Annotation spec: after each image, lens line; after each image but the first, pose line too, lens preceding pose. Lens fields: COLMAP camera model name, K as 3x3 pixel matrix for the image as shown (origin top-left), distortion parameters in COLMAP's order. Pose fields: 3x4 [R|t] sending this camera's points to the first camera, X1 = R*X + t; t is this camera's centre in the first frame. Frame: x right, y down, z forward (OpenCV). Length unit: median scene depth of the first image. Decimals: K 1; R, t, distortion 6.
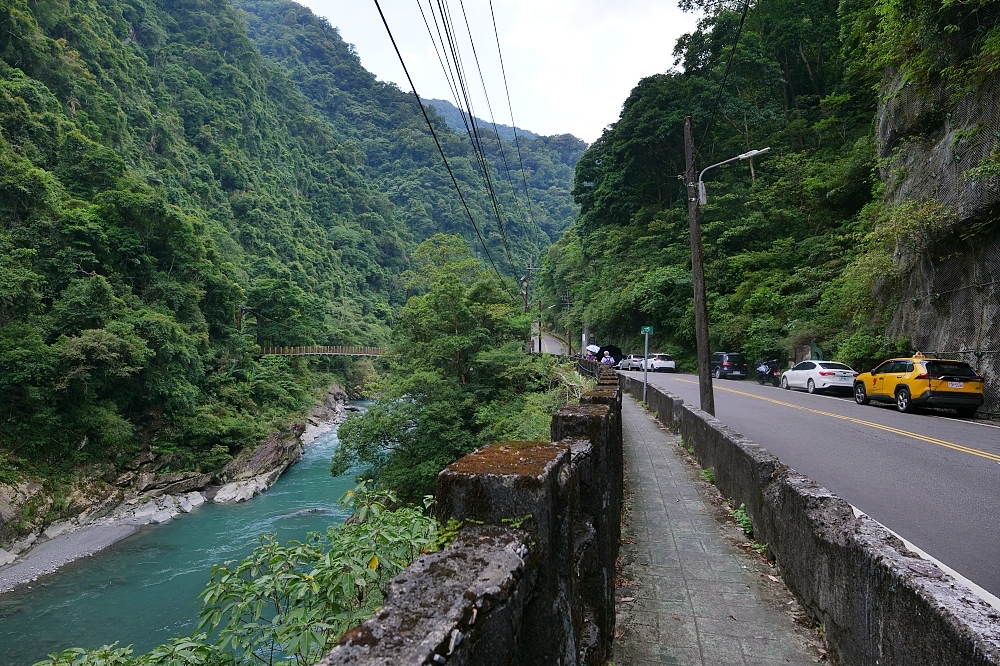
lens RADIAL K [[633.0, 0, 501.5], [0, 633.0, 335.6], [0, 0, 1]] dist [-0.003287, 0.002949]
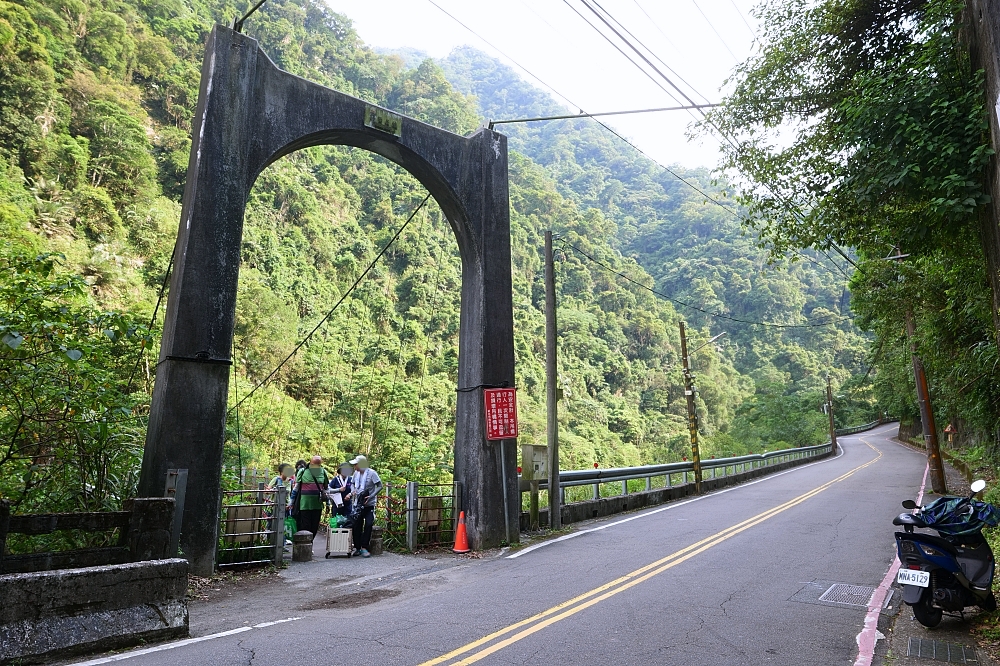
lens RADIAL K [[633.0, 0, 501.2], [0, 633.0, 335.0], [0, 0, 1]] dist [-0.003287, 0.002949]
pose [[0.861194, -0.109847, -0.496265, 0.029704], [0.007318, 0.978946, -0.203988, 0.005808], [0.508224, 0.172042, 0.843866, 0.237990]]
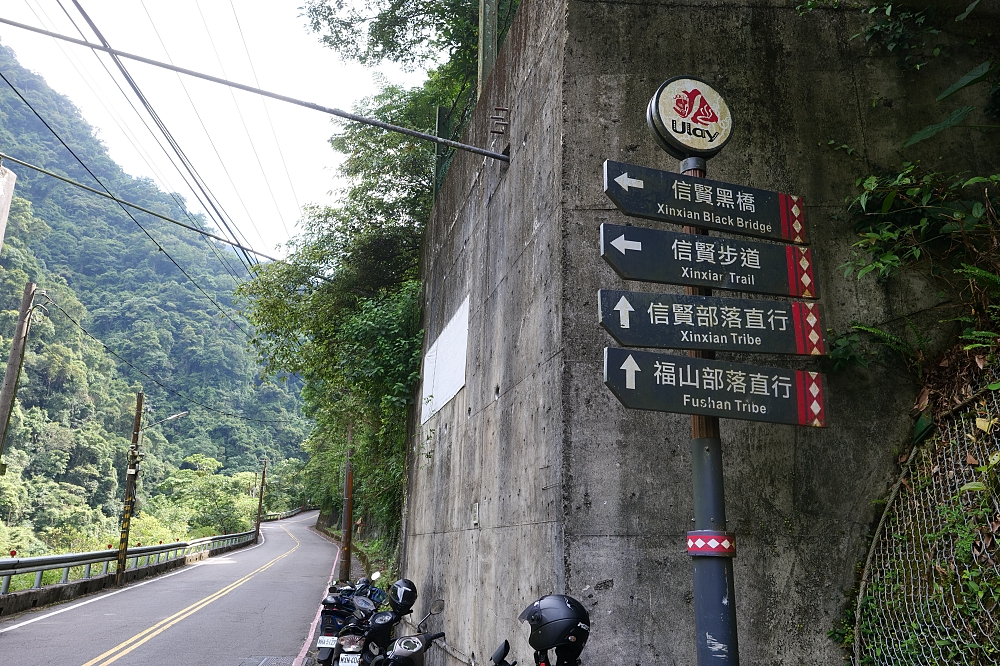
lens RADIAL K [[725.8, 0, 492.6], [0, 725.8, 334.6], [0, 0, 1]] dist [0.012937, 0.005532]
pose [[0.967162, 0.086243, 0.239082, 0.028532], [-0.013572, 0.956852, -0.290258, 0.005522], [-0.253799, 0.277481, 0.926601, 0.227958]]
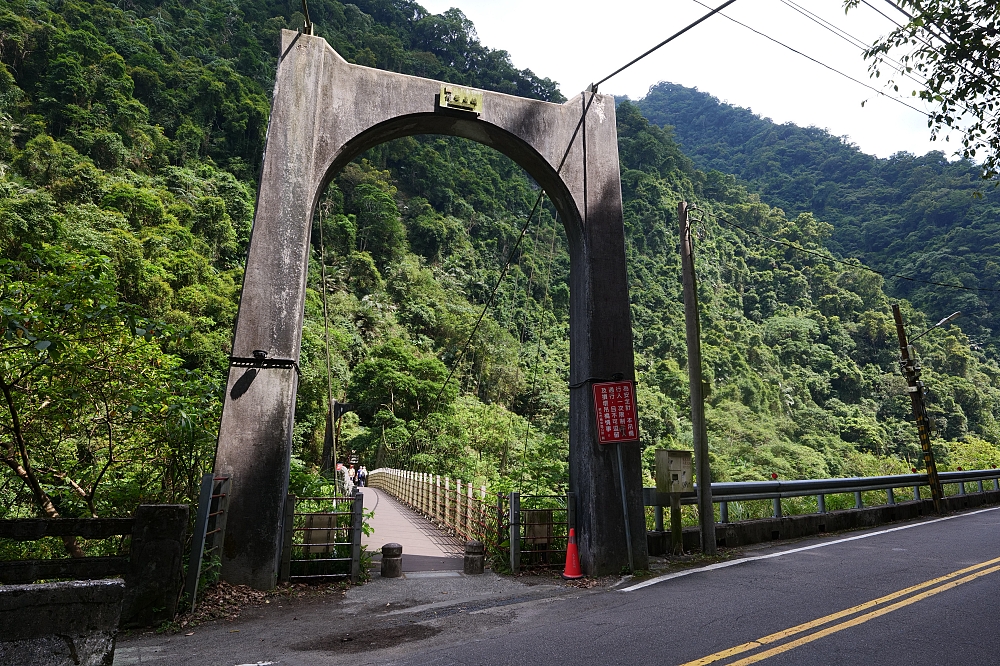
lens RADIAL K [[570.0, 0, 504.0], [0, 570.0, 332.9], [0, 0, 1]] dist [-0.001294, 0.001000]
pose [[0.620940, -0.187440, -0.761118, 0.029470], [-0.005818, 0.969860, -0.243594, 0.005839], [0.783837, 0.155685, 0.601134, 0.247304]]
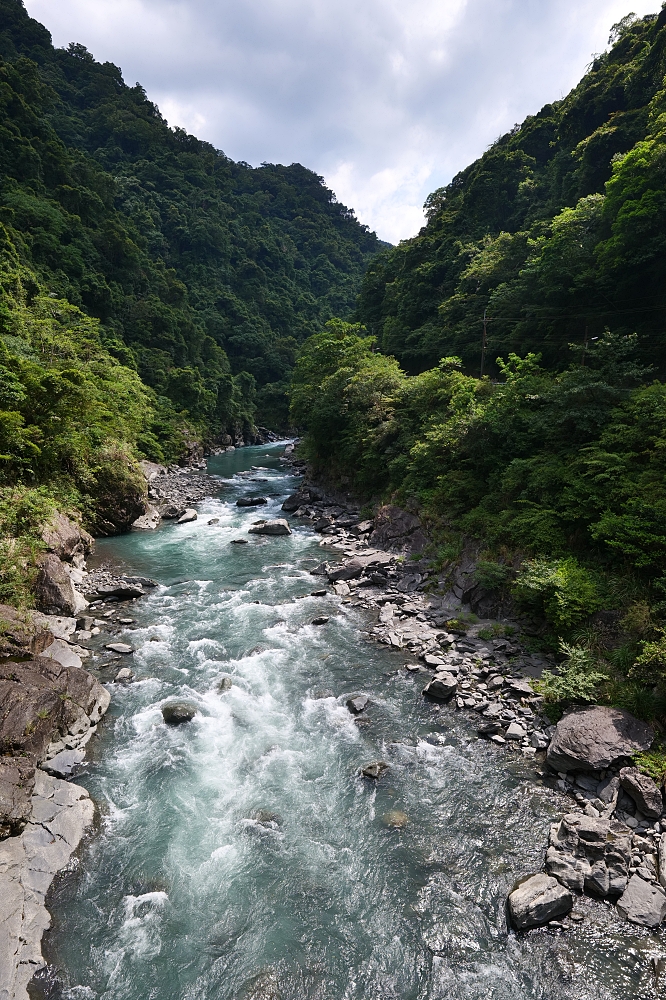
lens RADIAL K [[546.2, 0, 331.3], [0, 546.2, 499.3], [0, 0, 1]] dist [-0.000931, -0.001477]
pose [[0.969397, -0.047998, 0.240759, -0.084642], [0.004908, 0.984294, 0.176468, 0.005074], [-0.245448, -0.169886, 0.954408, 0.301222]]
